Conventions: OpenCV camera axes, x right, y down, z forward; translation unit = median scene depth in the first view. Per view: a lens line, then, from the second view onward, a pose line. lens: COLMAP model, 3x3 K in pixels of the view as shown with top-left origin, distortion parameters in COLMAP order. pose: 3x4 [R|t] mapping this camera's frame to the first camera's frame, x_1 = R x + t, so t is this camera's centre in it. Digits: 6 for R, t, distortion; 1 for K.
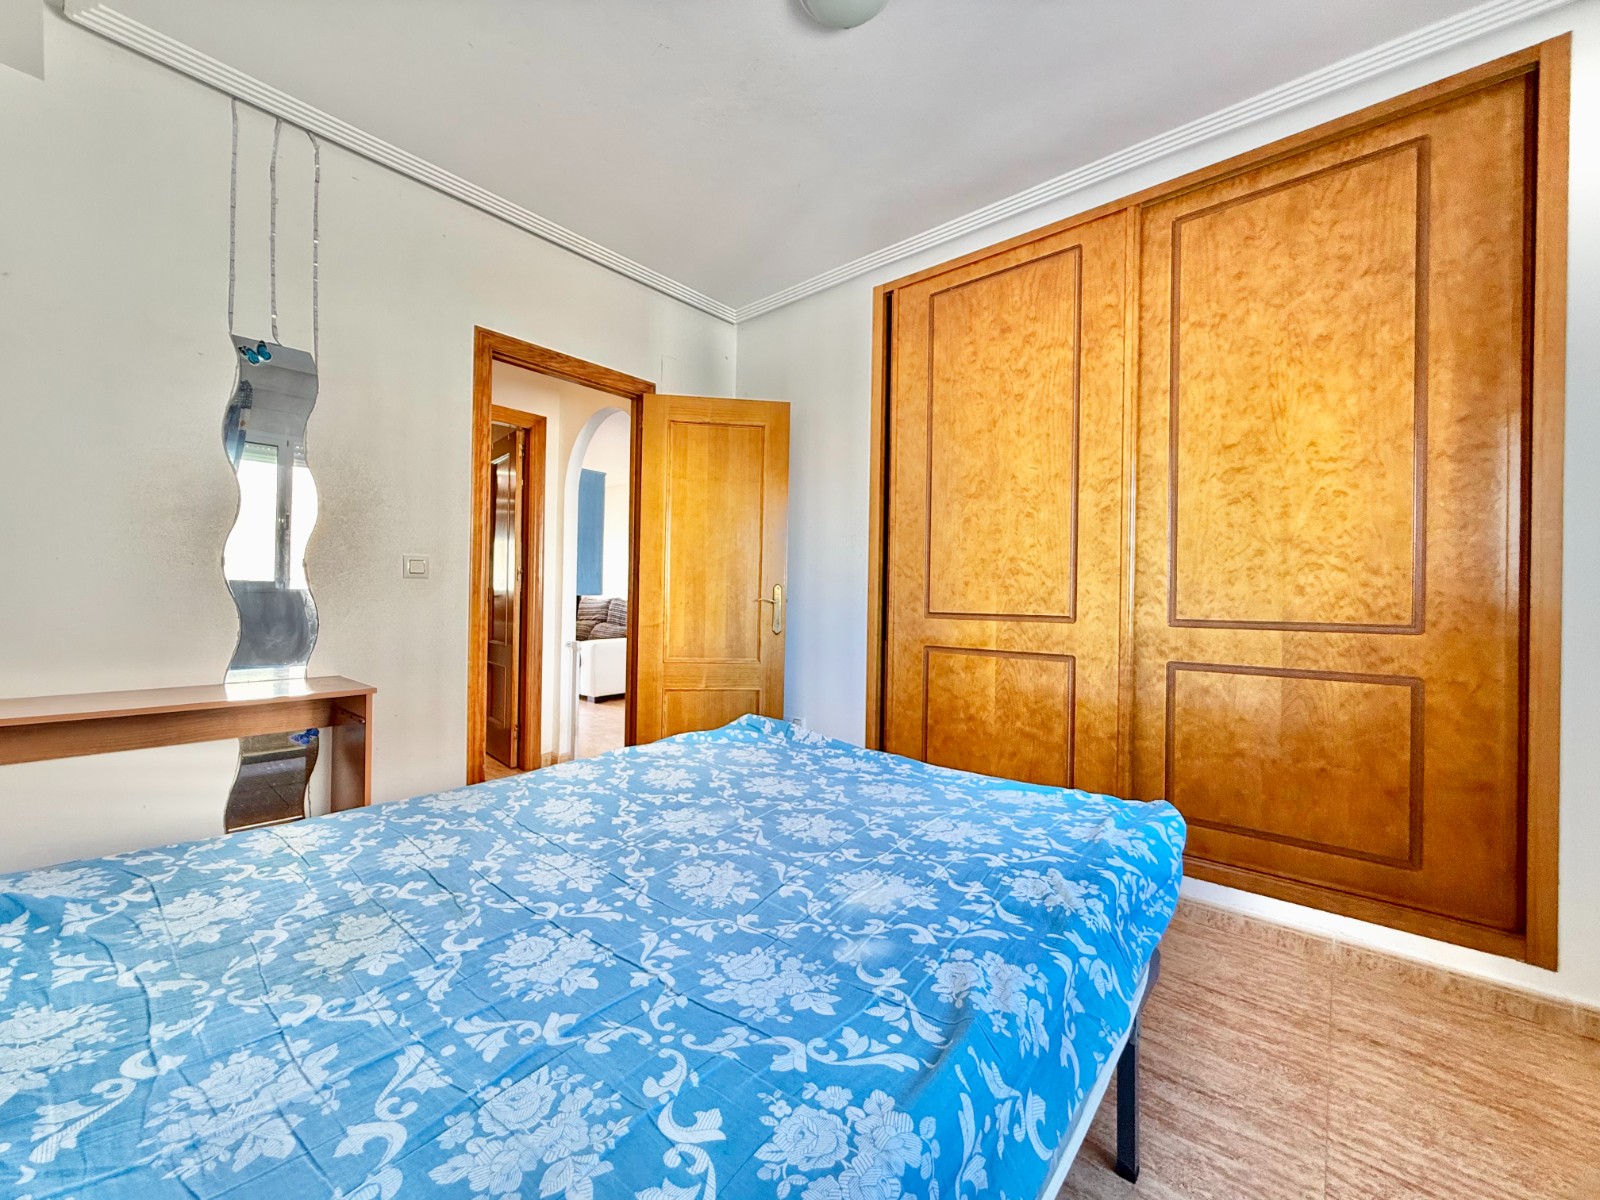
lens RADIAL K [[636.0, 0, 791.9], [0, 636.0, 604.6], [0, 0, 1]] dist [0.000514, -0.000079]
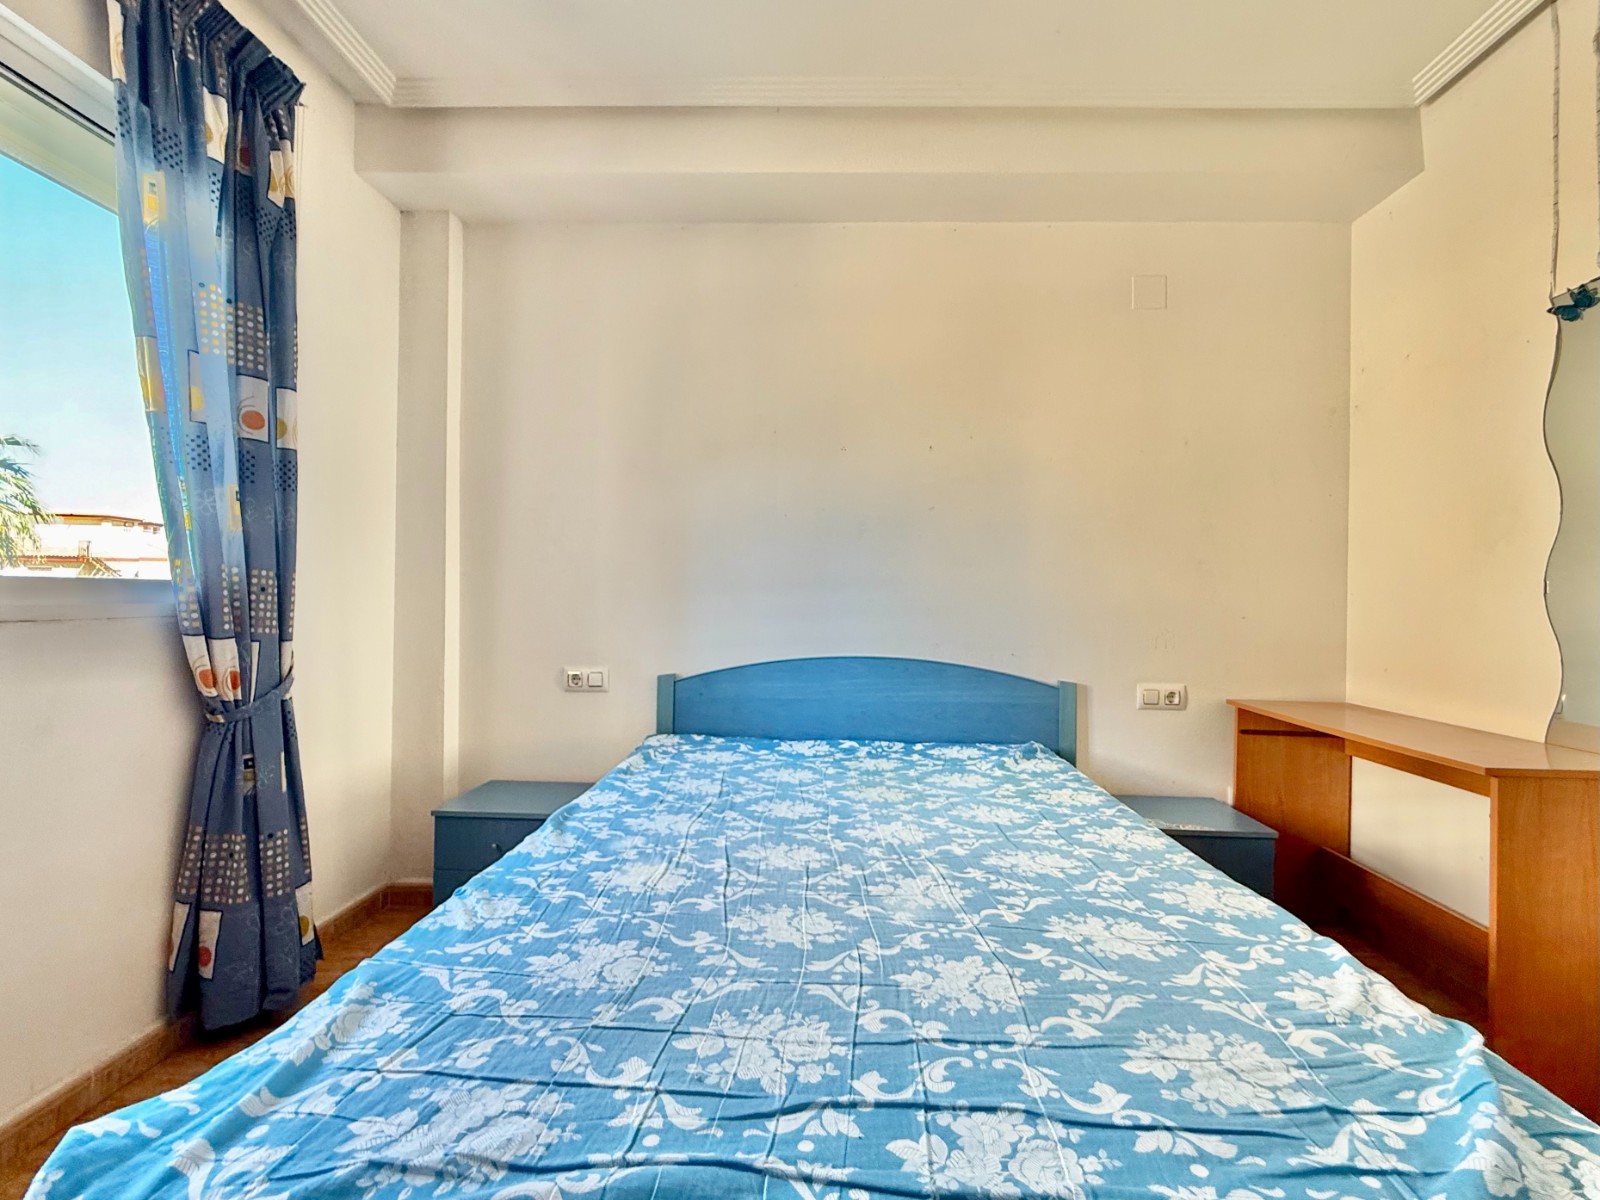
lens RADIAL K [[692.2, 0, 804.4], [0, 692.2, 603.6], [0, 0, 1]] dist [0.000037, 0.000356]
pose [[-0.782090, -0.028835, -0.622498, 0.579162], [-0.039588, 0.999210, 0.003453, -0.027419], [0.621906, 0.027344, -0.782614, 1.785686]]
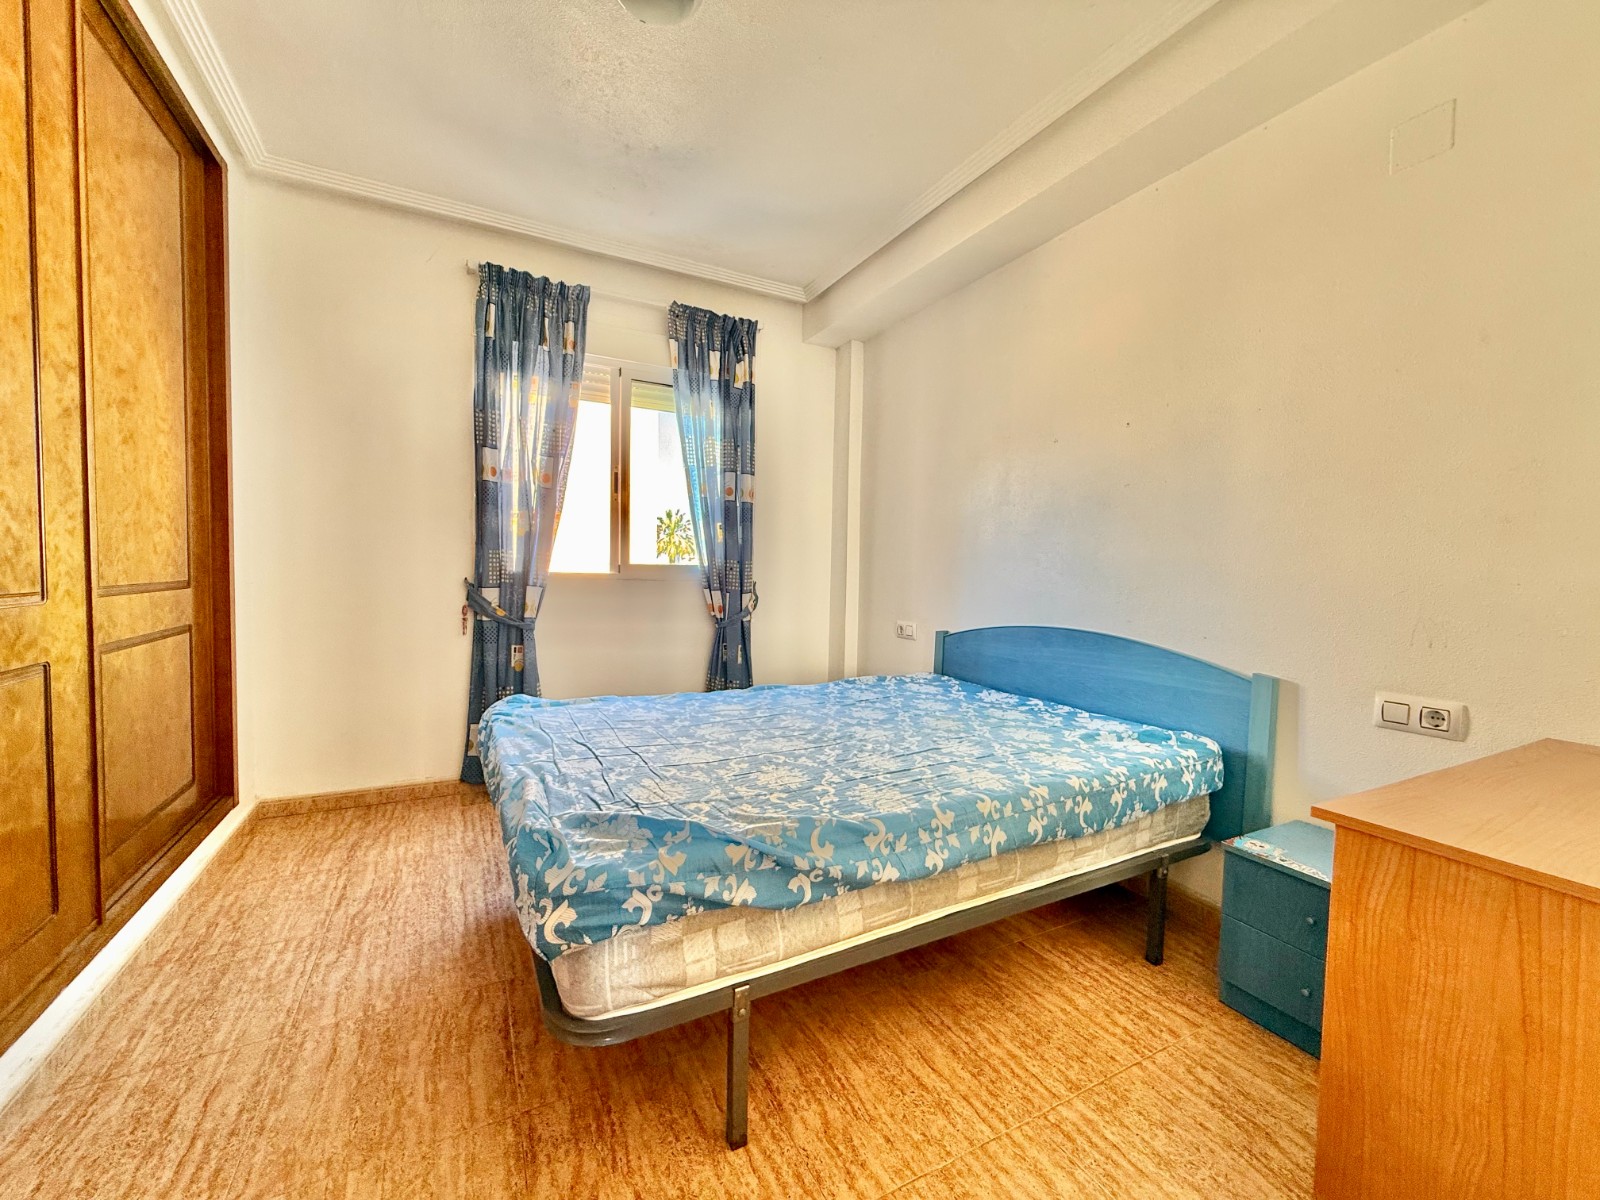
lens RADIAL K [[636.0, 0, 797.0], [0, 636.0, 602.2], [0, 0, 1]] dist [0.000514, -0.000079]
pose [[-0.928881, -0.058169, 0.365781, -0.740203], [-0.034949, 0.996949, 0.069790, -0.066299], [-0.368724, 0.052043, -0.928081, 2.513270]]
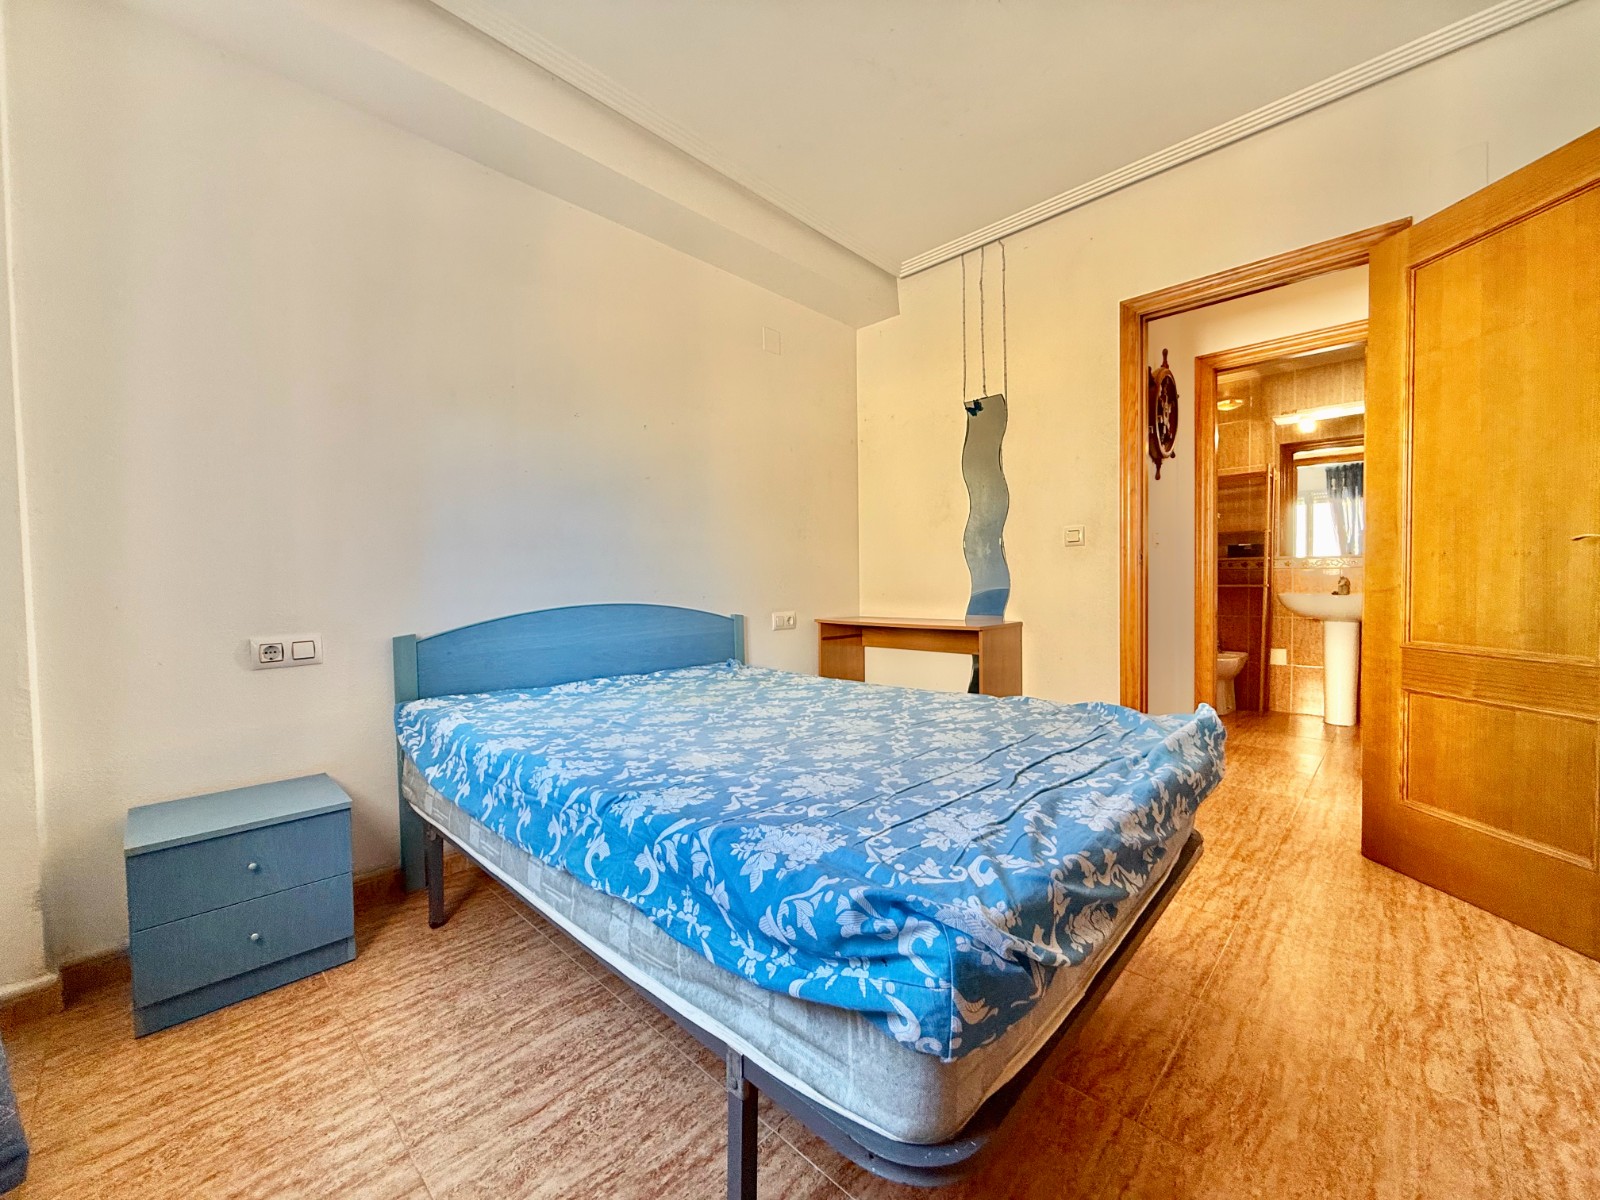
lens RADIAL K [[636.0, 0, 805.8], [0, 636.0, 606.0], [0, 0, 1]] dist [0.000514, -0.000079]
pose [[-0.050020, 0.017897, -0.998588, 1.217833], [-0.000248, 0.999839, 0.017932, 0.096309], [0.998748, 0.001145, -0.050007, 1.086099]]
